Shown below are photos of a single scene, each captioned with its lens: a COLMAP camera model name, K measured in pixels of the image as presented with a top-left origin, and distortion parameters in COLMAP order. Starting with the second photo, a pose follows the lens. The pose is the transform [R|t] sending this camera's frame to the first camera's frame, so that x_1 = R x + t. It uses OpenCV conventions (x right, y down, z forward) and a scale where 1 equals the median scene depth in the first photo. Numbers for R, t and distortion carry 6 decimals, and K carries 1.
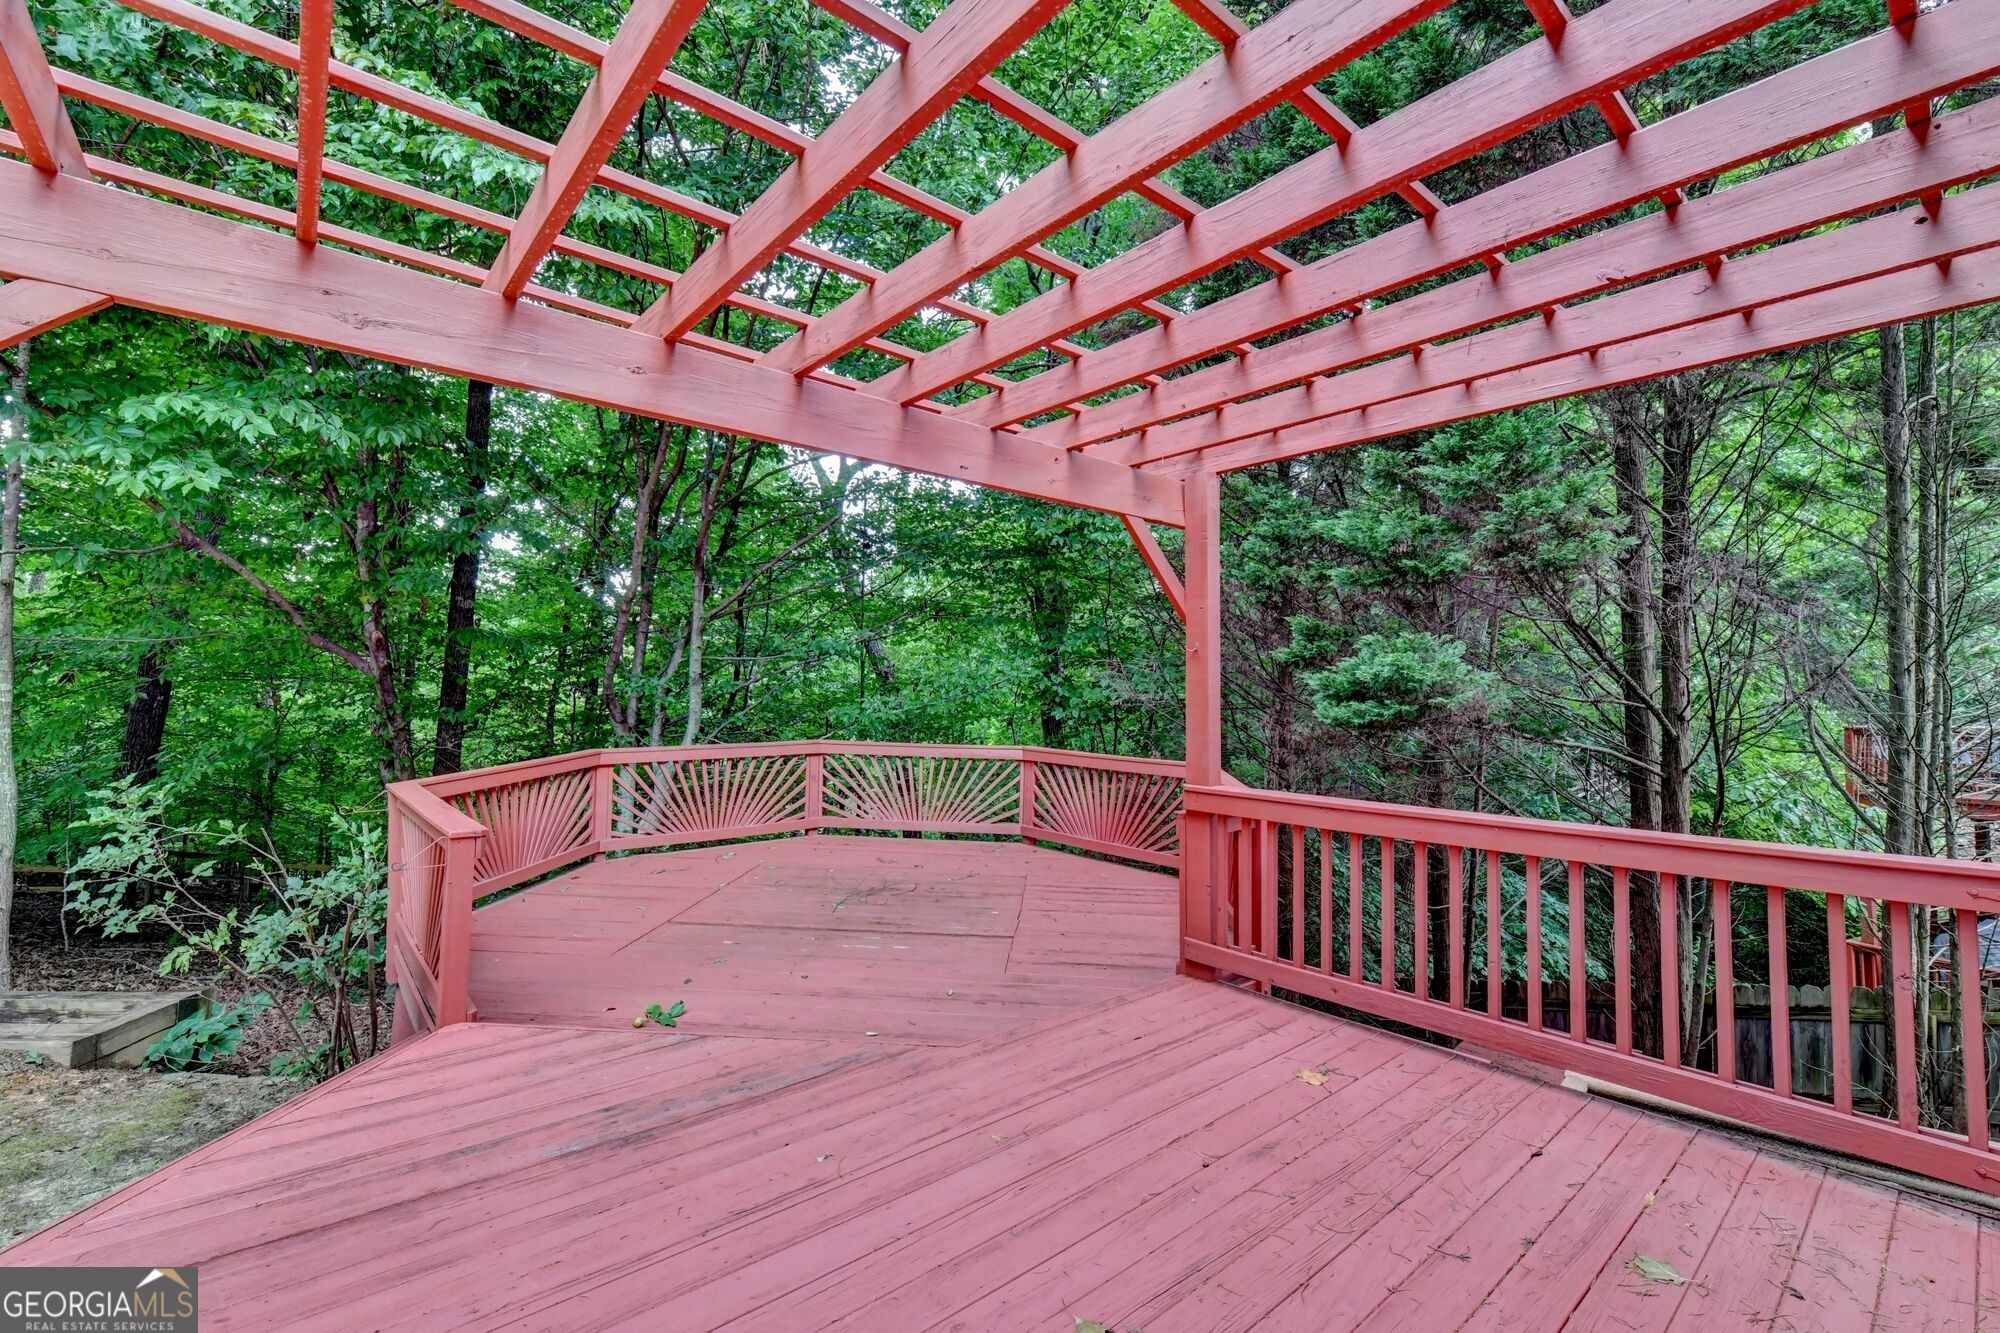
lens RADIAL K [[860.2, 0, 965.0], [0, 860.2, 660.5], [0, 0, 1]] dist [-0.004467, -0.001099]
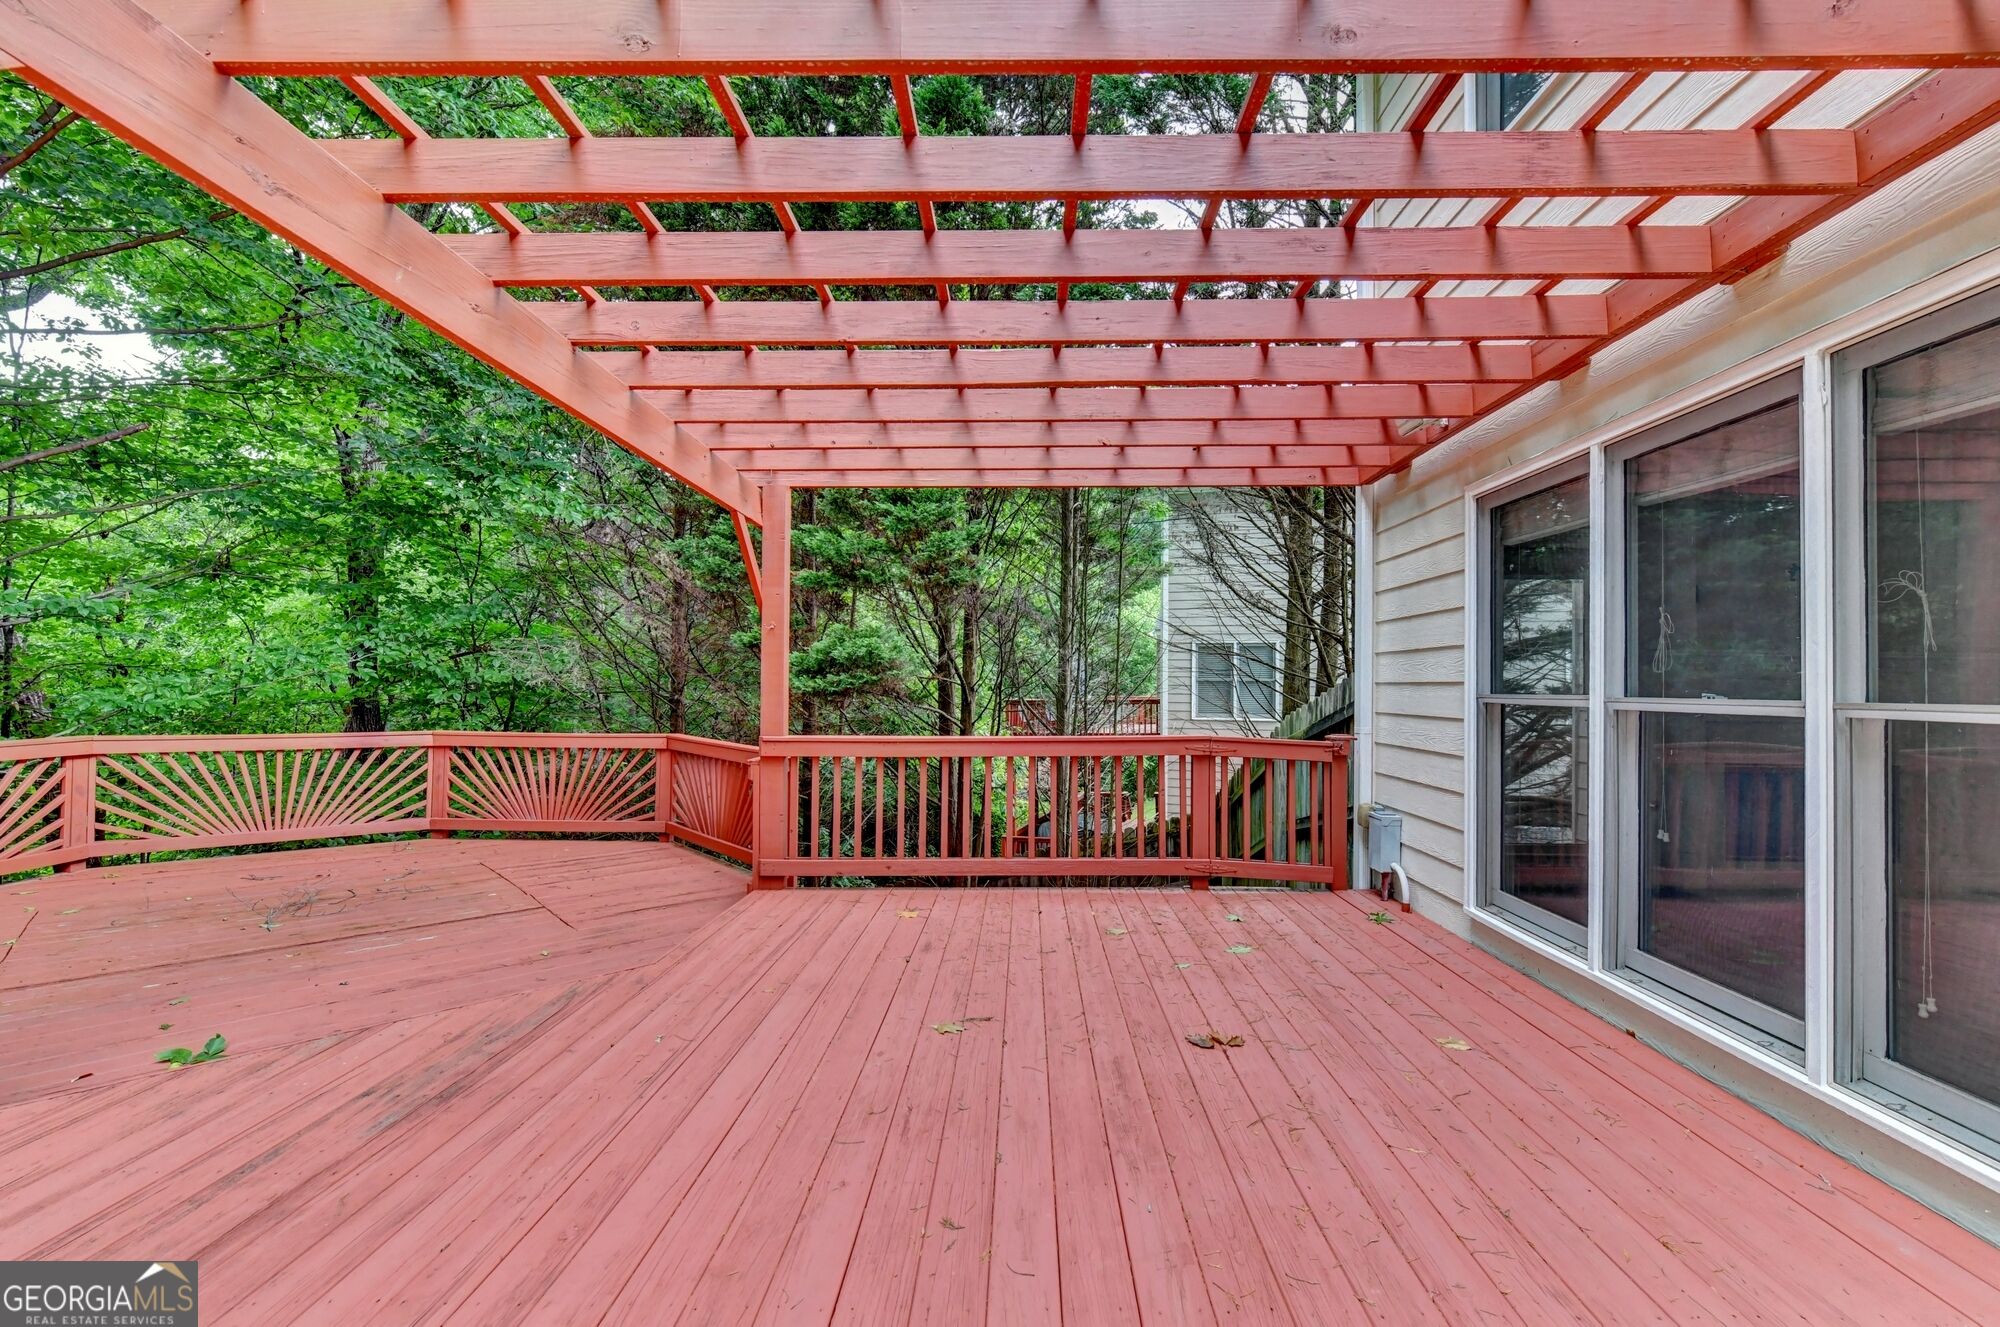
lens RADIAL K [[856.9, 0, 1004.7], [0, 856.9, 672.2], [0, 0, 1]] dist [-0.003061, -0.000519]
pose [[0.657475, 0.007229, 0.753442, -0.337274], [-0.024683, 0.999624, 0.011948, 0.021678], [-0.753072, -0.026452, 0.657406, -0.054510]]
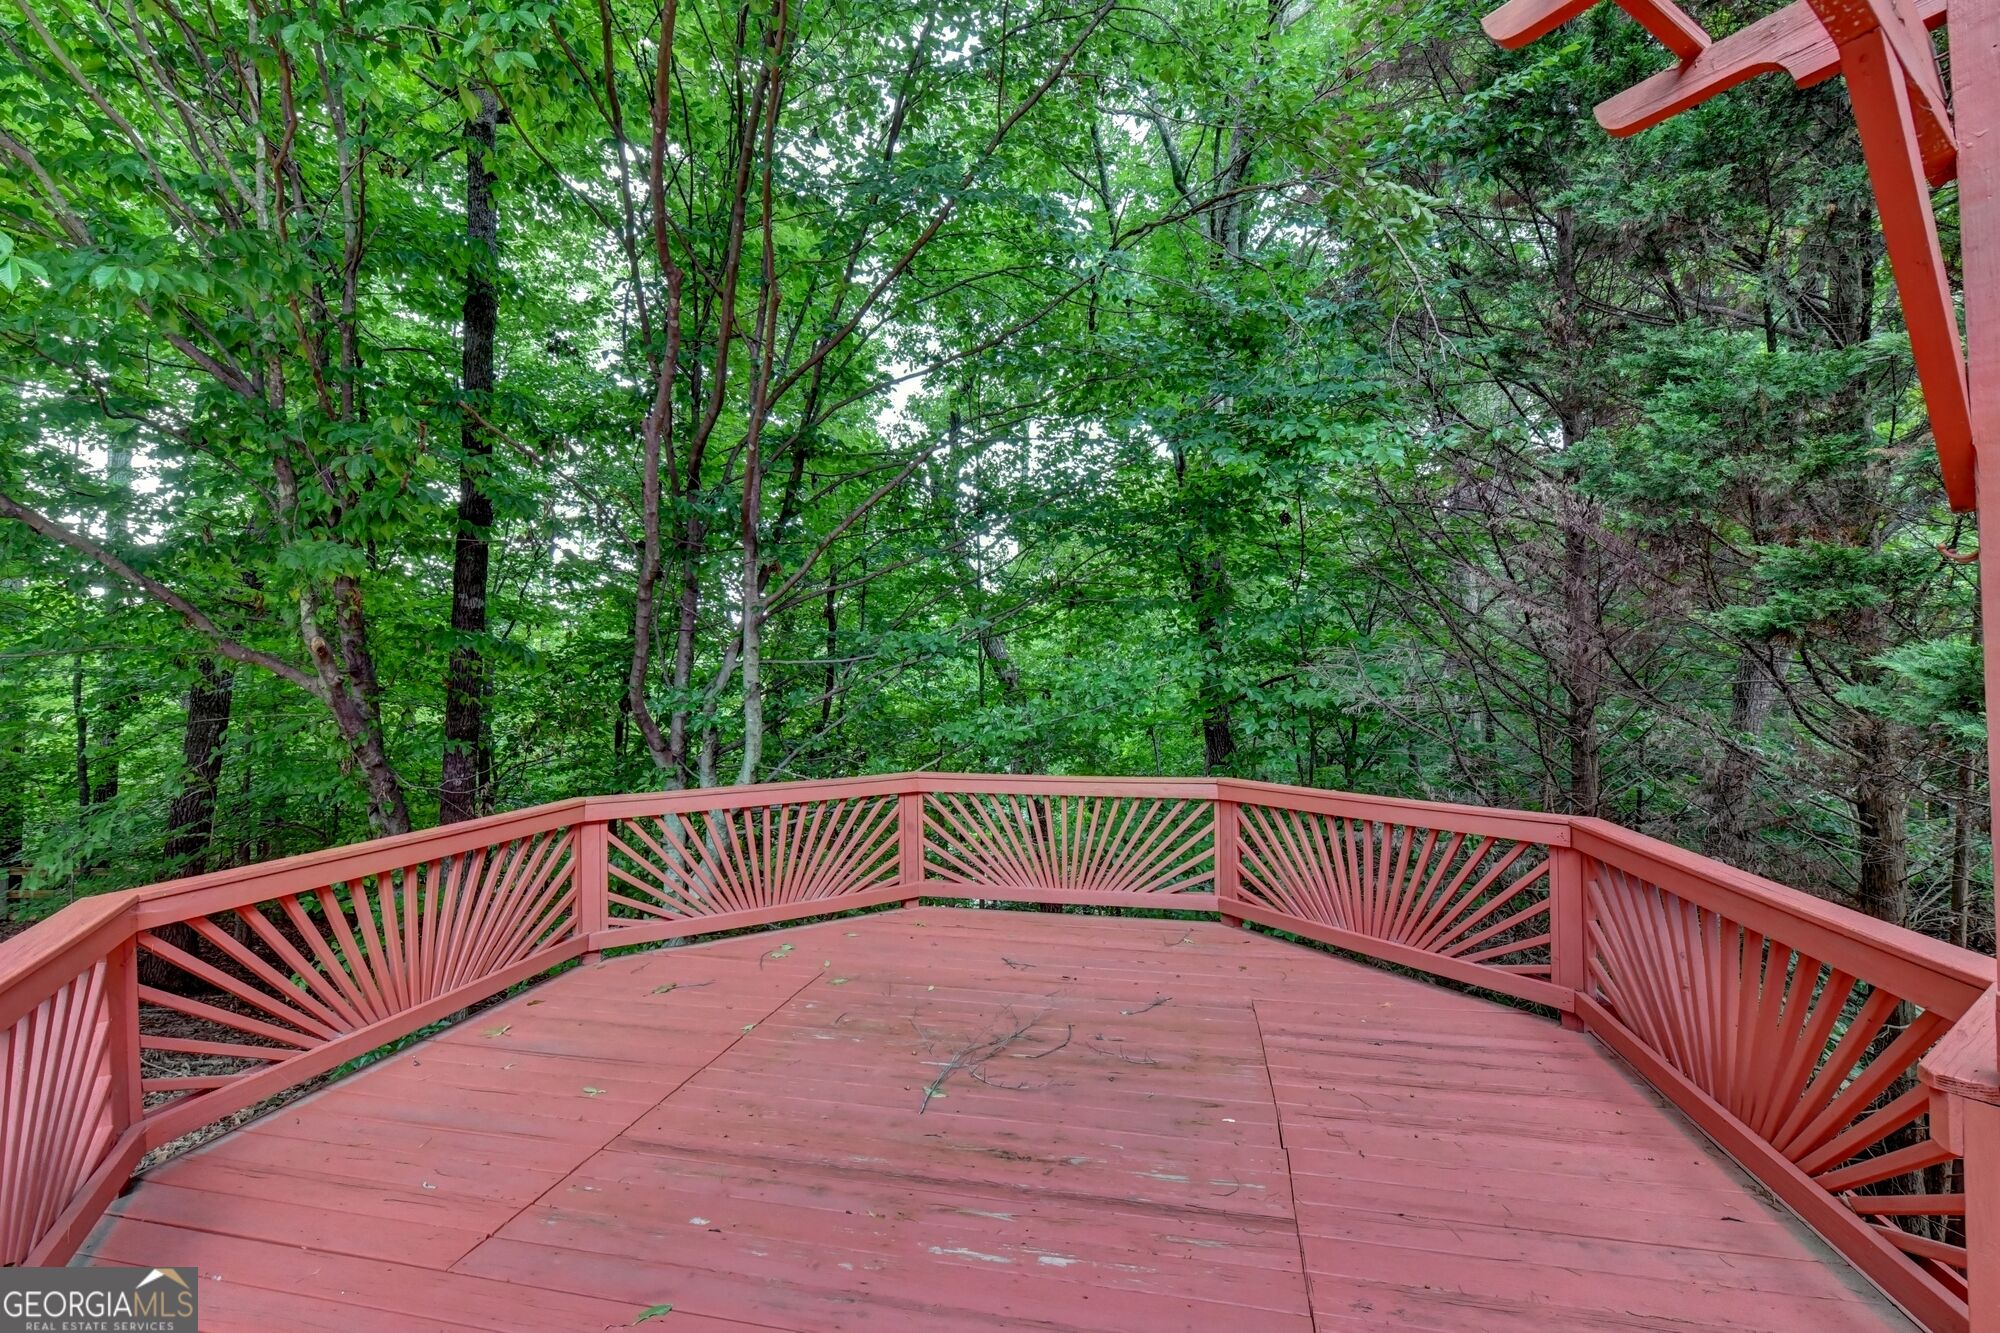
lens RADIAL K [[856.9, 0, 1004.7], [0, 856.9, 675.2], [0, 0, 1]] dist [-0.003061, -0.000519]
pose [[0.994844, -0.027368, -0.097653, -0.045558], [0.028269, 0.999569, 0.007863, 0.015856], [0.097396, -0.010583, 0.995189, 0.515253]]
